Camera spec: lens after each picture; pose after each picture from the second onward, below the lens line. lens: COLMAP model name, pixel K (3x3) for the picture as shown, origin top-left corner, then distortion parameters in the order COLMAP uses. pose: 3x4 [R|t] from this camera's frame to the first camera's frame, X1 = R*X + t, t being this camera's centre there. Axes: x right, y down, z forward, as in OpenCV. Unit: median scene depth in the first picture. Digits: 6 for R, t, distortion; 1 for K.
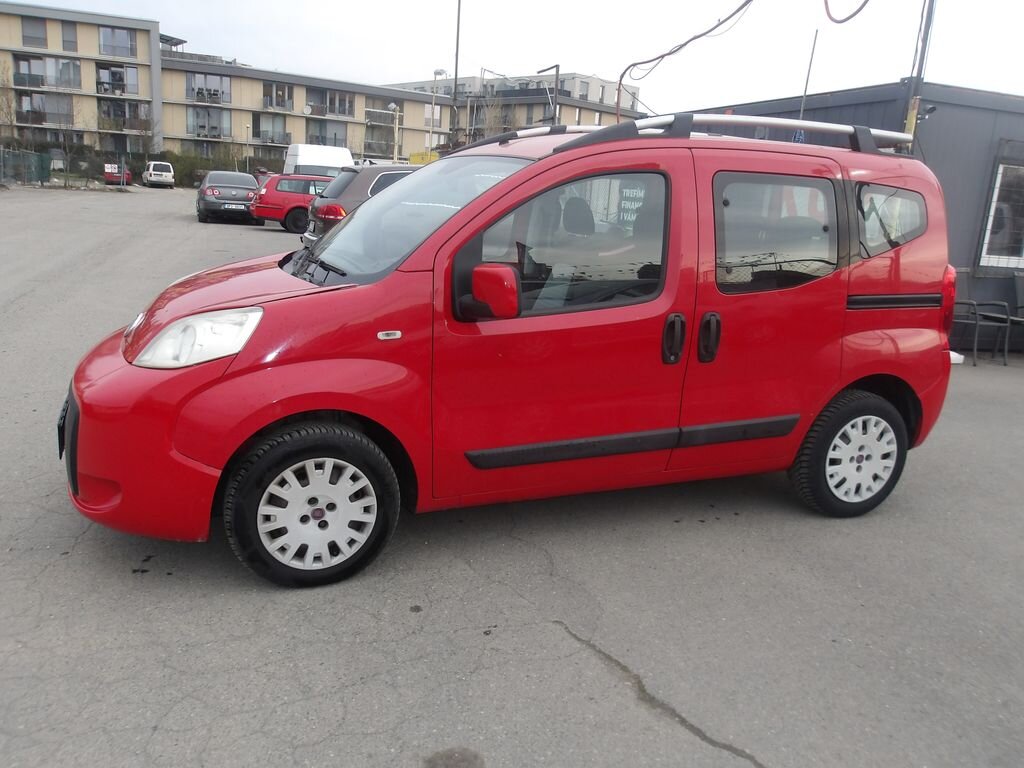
lens RADIAL K [[854.8, 0, 501.1], [0, 854.8, 383.1], [0, 0, 1]] dist [-0.003058, 0.013854]
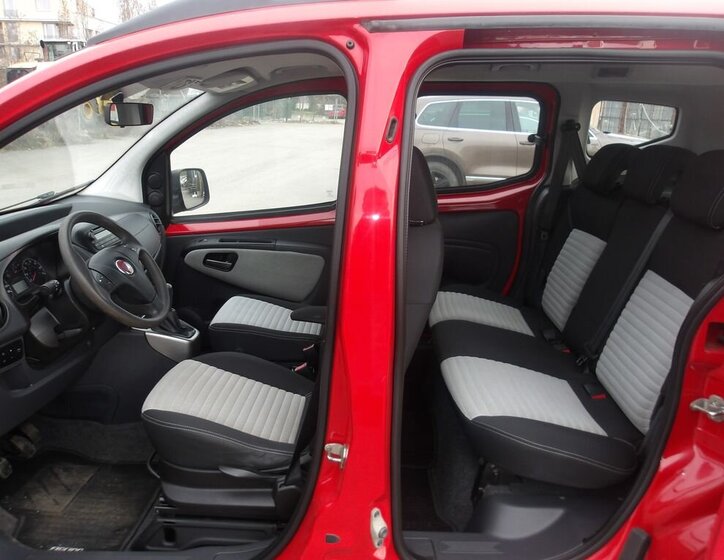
lens RADIAL K [[622.1, 0, 364.7], [0, 622.1, 275.9], [0, 0, 1]] dist [0.008427, -0.003402]
pose [[0.921395, 0.064376, -0.383258, 0.297550], [-0.053860, 0.997821, 0.038120, -0.122836], [0.384877, -0.014481, 0.922854, 0.560123]]
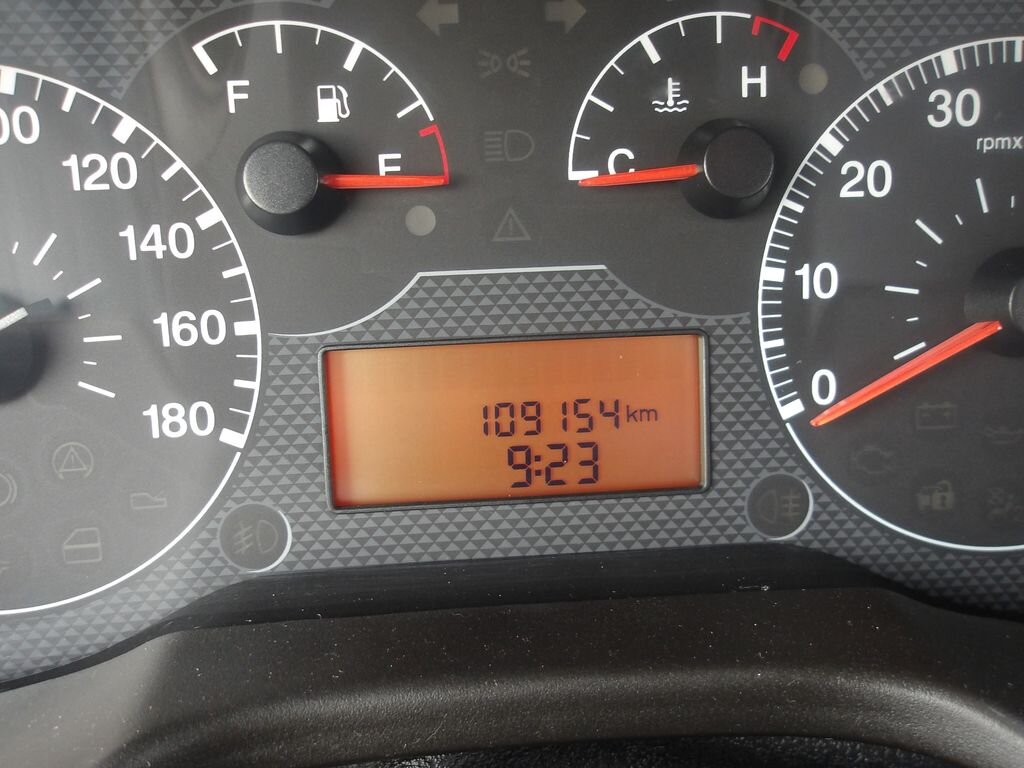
lens RADIAL K [[854.8, 0, 518.2], [0, 854.8, 403.0], [0, 0, 1]] dist [-0.003058, 0.013854]
pose [[-0.284777, 0.492027, -0.822686, -0.047321], [-0.246229, 0.791880, 0.558836, -0.108019], [0.926430, 0.361713, -0.104358, 0.862260]]
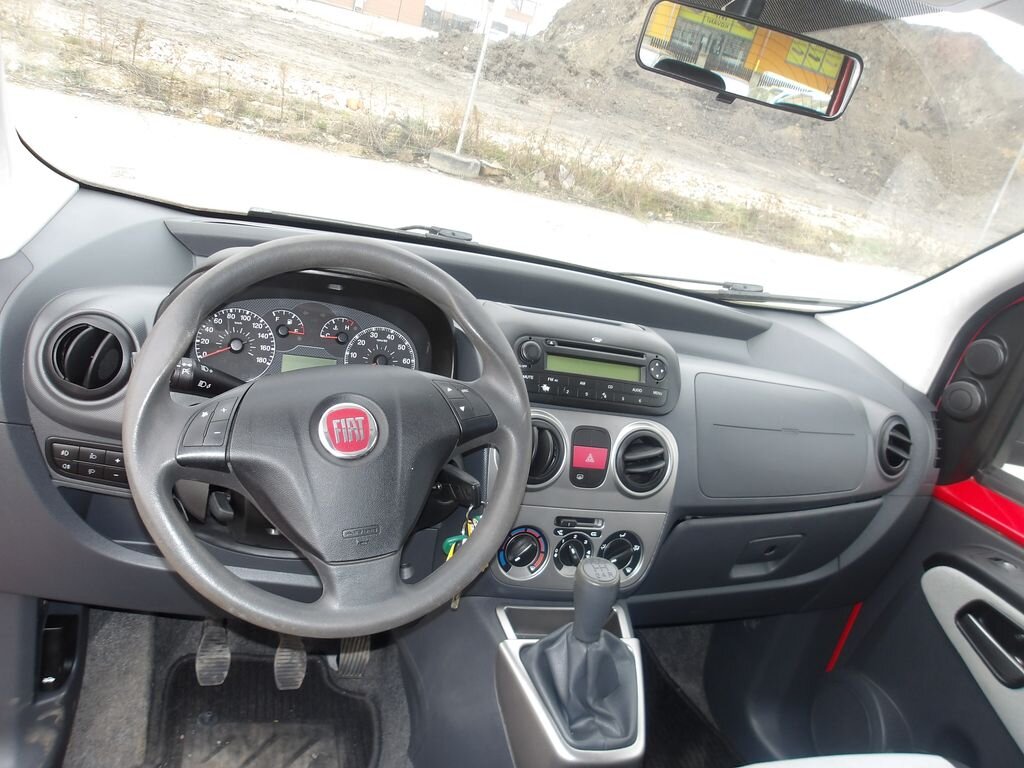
lens RADIAL K [[854.8, 0, 501.5], [0, 854.8, 389.4], [0, 0, 1]] dist [-0.003058, 0.013854]
pose [[-0.048727, 0.286313, -0.956896, 0.166278], [-0.464185, 0.841799, 0.275513, -0.178714], [0.884397, 0.457602, 0.091884, 0.889024]]
